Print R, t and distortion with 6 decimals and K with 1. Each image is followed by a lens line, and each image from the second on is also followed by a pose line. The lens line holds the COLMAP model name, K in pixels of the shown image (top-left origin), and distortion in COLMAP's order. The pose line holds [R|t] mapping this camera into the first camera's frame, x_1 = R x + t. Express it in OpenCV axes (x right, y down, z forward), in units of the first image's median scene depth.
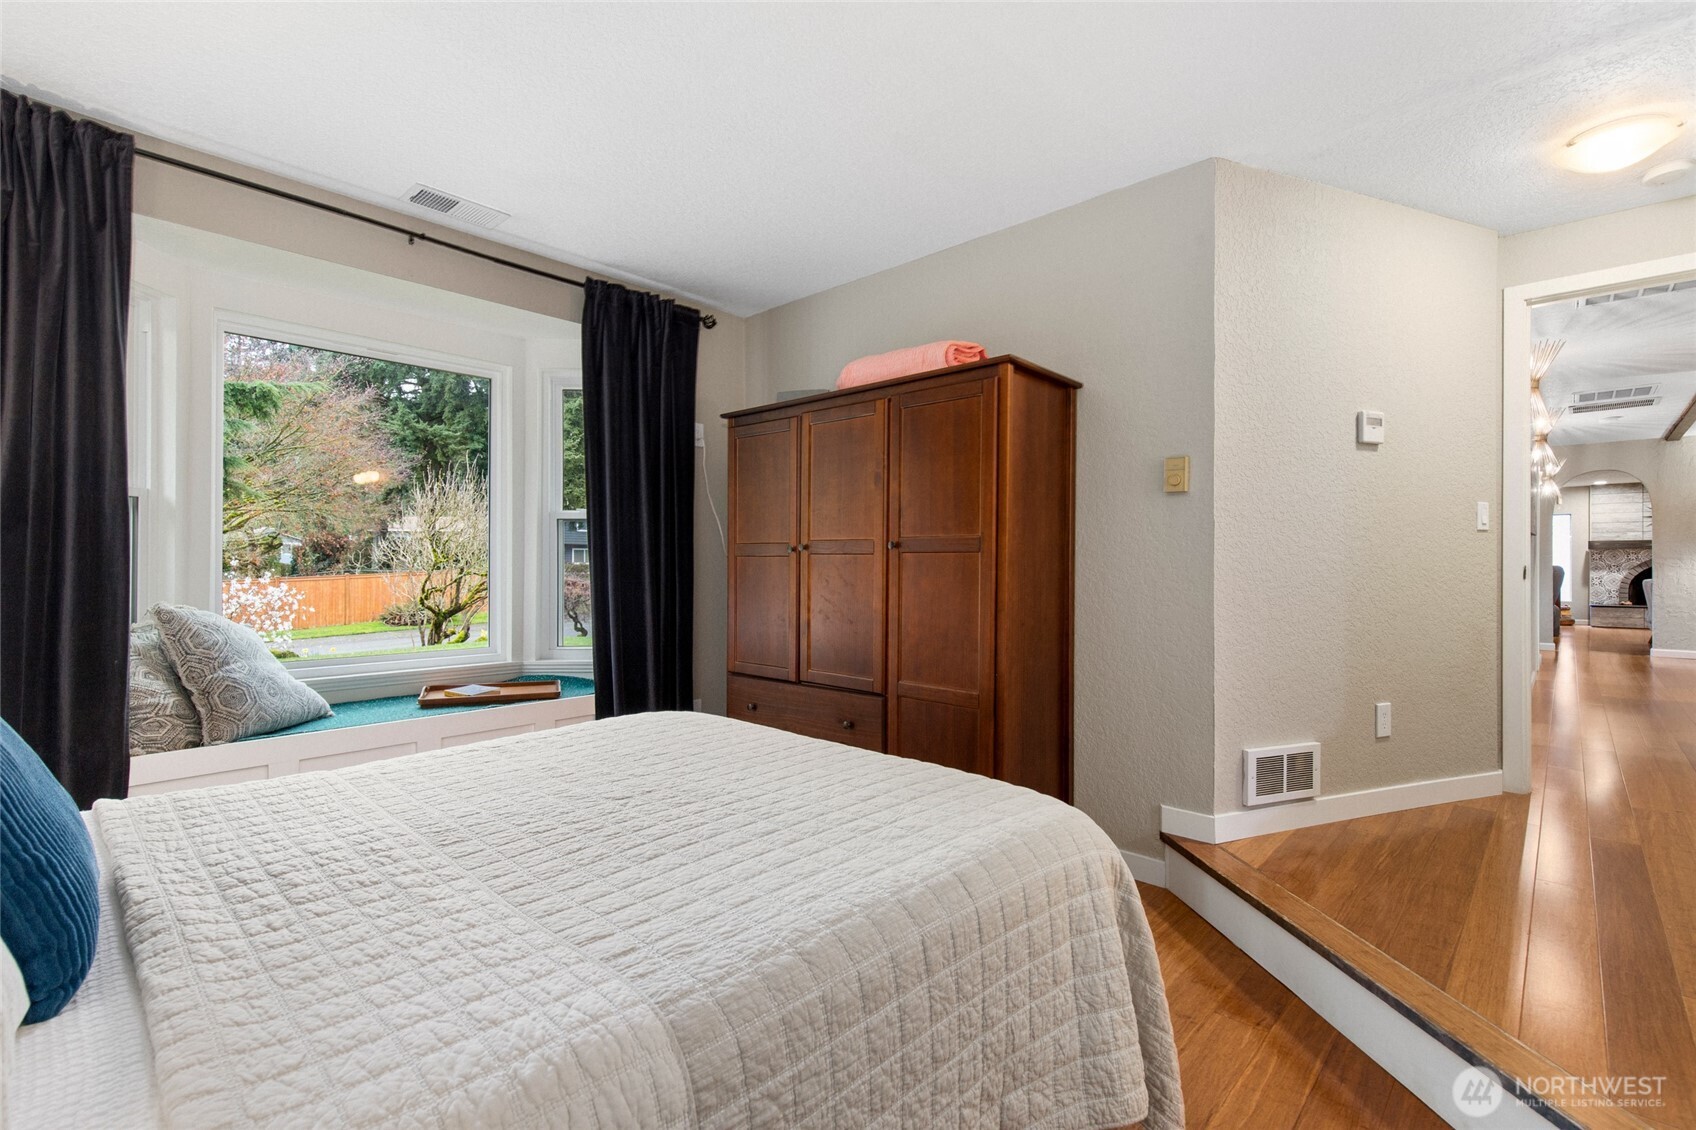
lens RADIAL K [[768.6, 0, 851.6], [0, 768.6, 570.3], [0, 0, 1]] dist [0.000235, -0.000097]
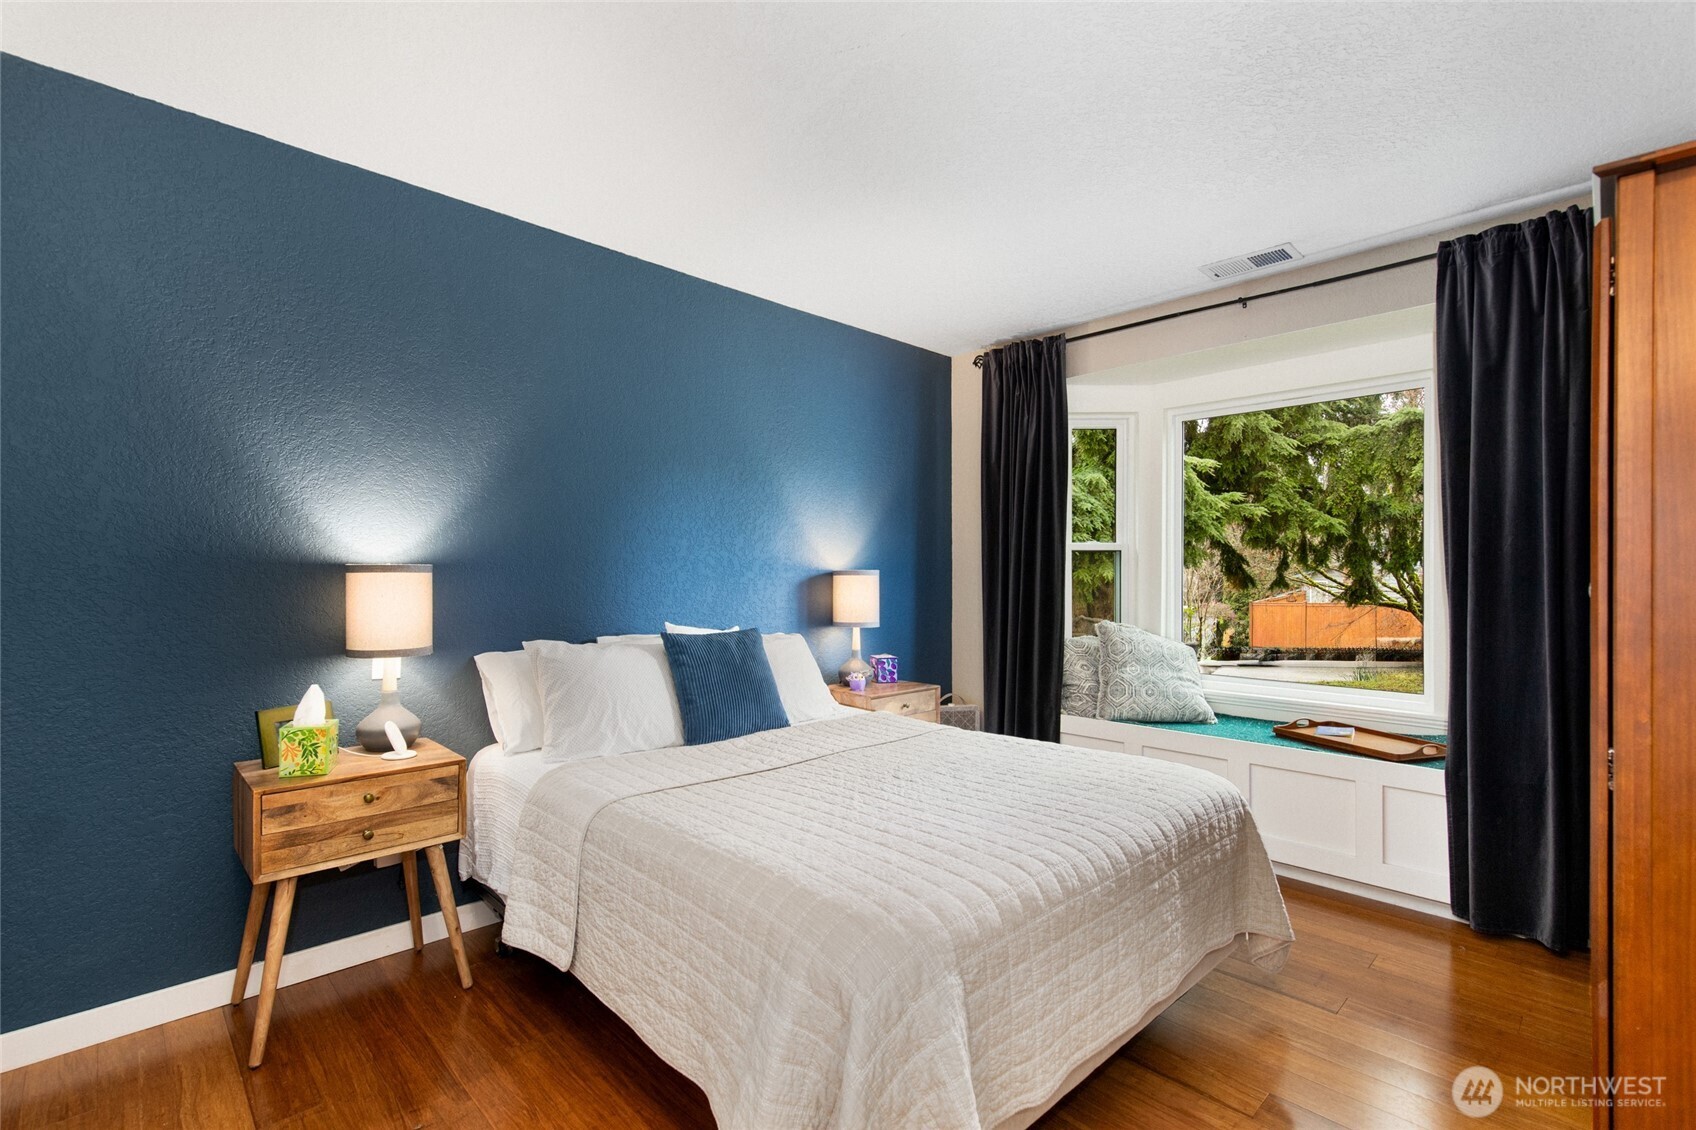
lens RADIAL K [[768.6, 0, 852.3], [0, 768.6, 566.0], [0, 0, 1]] dist [0.000235, -0.000097]
pose [[-0.045998, -0.016028, -0.998813, 0.630525], [-0.007580, 0.999848, -0.015696, -0.037594], [0.998913, 0.006849, -0.046112, 0.553590]]
